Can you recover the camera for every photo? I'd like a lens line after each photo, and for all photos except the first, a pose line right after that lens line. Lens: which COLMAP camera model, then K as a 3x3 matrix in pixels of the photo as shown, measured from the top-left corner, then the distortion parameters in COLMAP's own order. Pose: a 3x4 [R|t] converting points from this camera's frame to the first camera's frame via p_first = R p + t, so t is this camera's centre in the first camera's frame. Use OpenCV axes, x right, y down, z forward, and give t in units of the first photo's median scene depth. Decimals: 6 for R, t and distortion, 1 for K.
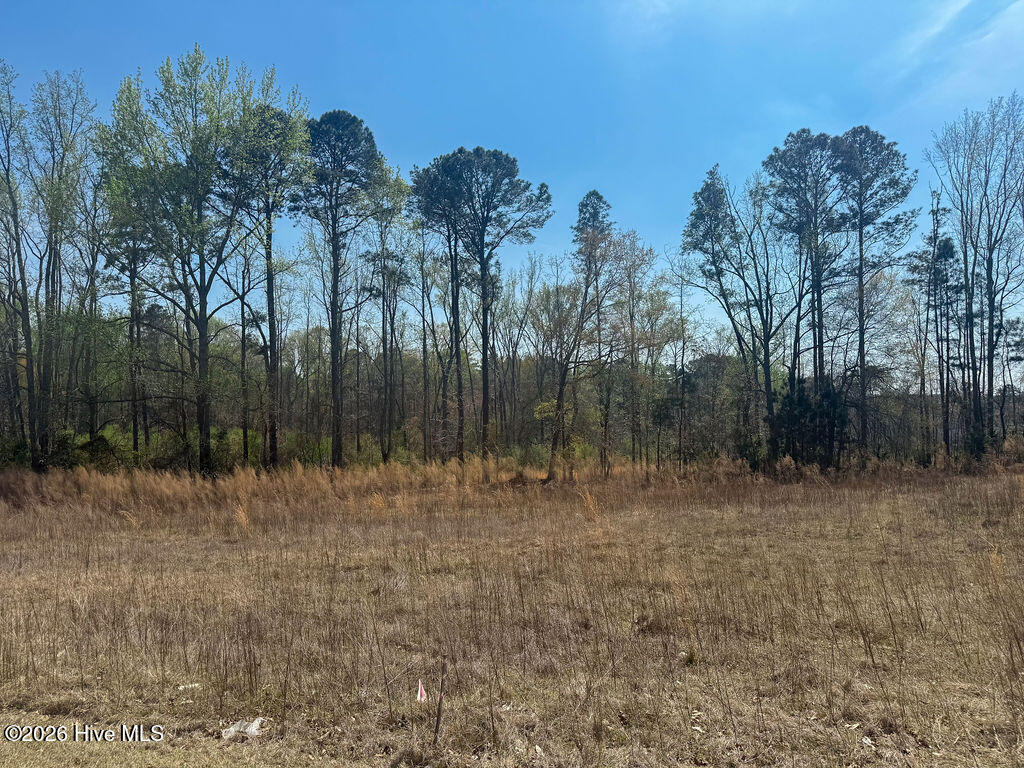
lens RADIAL K [[714.4, 0, 512.8], [0, 714.4, 400.5], [0, 0, 1]] dist [0.070257, -0.092163]
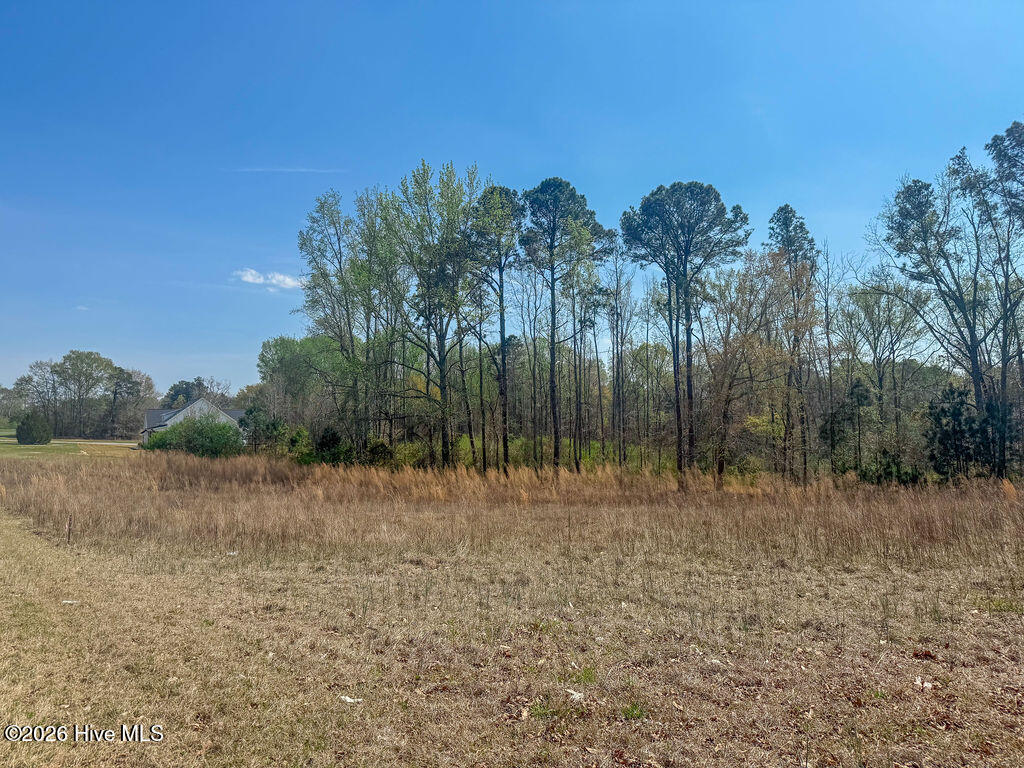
lens RADIAL K [[714.4, 0, 507.5], [0, 714.4, 393.4], [0, 0, 1]] dist [0.070257, -0.092163]
pose [[0.850717, -0.021243, -0.525195, 0.302095], [0.009692, 0.999647, -0.024735, -0.007500], [0.525535, 0.015952, 0.850622, -0.059220]]
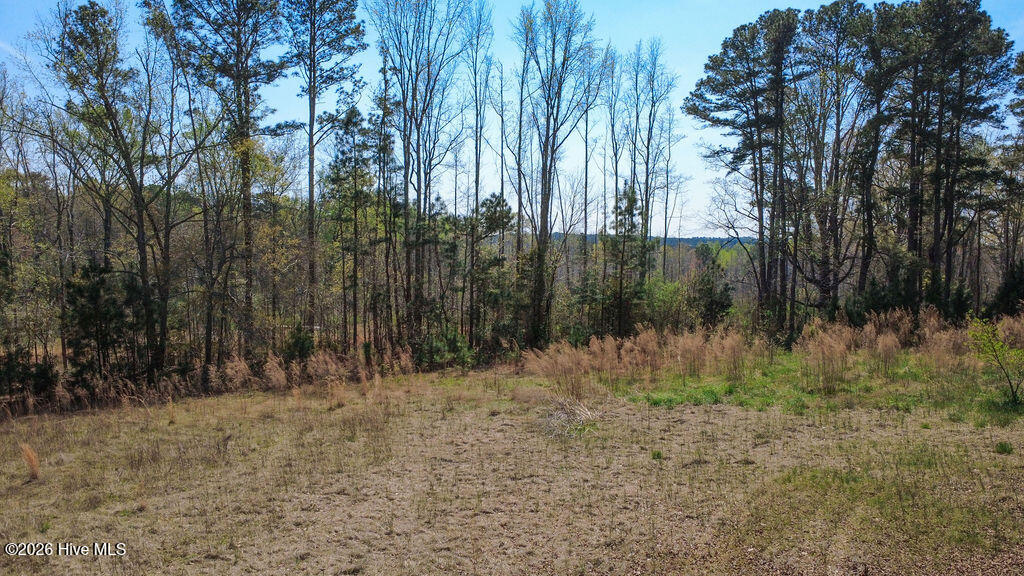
lens RADIAL K [[740.5, 0, 514.5], [0, 740.5, 294.3], [0, 0, 1]] dist [-0.002593, 0.002428]
pose [[0.930485, 0.004087, 0.366308, 0.401984], [-0.034773, 0.996408, 0.077211, -0.060277], [-0.364676, -0.084582, 0.927285, 0.061801]]
